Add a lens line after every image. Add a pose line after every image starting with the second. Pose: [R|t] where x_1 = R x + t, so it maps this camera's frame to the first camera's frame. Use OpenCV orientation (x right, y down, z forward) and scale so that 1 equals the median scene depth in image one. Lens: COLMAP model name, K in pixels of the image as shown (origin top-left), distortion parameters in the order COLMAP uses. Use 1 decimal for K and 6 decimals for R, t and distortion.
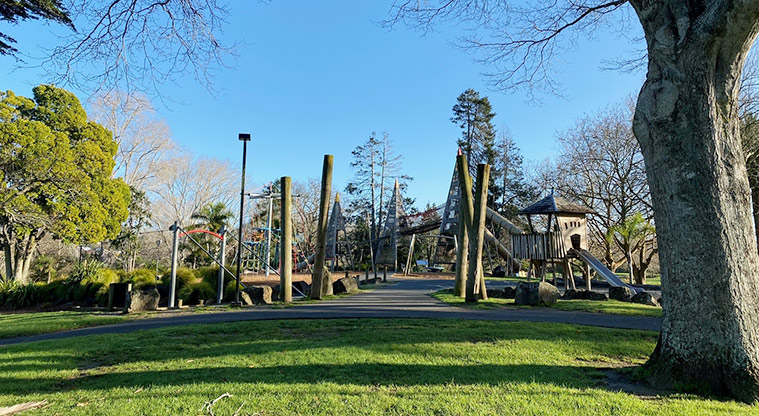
lens RADIAL K [[507.8, 0, 379.5], [0, 507.8, 208.0], [0, 0, 1]] dist [-0.005715, -0.002088]
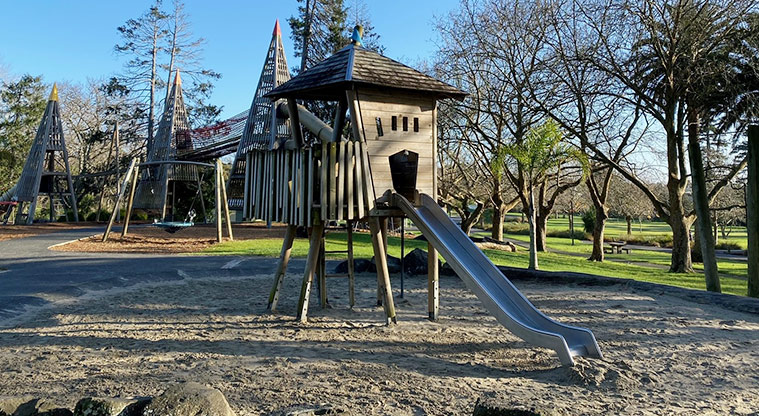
lens RADIAL K [[648.6, 0, 379.5], [0, 648.6, 208.0], [0, 0, 1]] dist [-0.000404, -0.001555]
pose [[0.970943, -0.006926, 0.239209, 0.083662], [-0.021373, 0.993077, 0.115505, 0.012350], [-0.238353, -0.117261, 0.964073, 0.180315]]
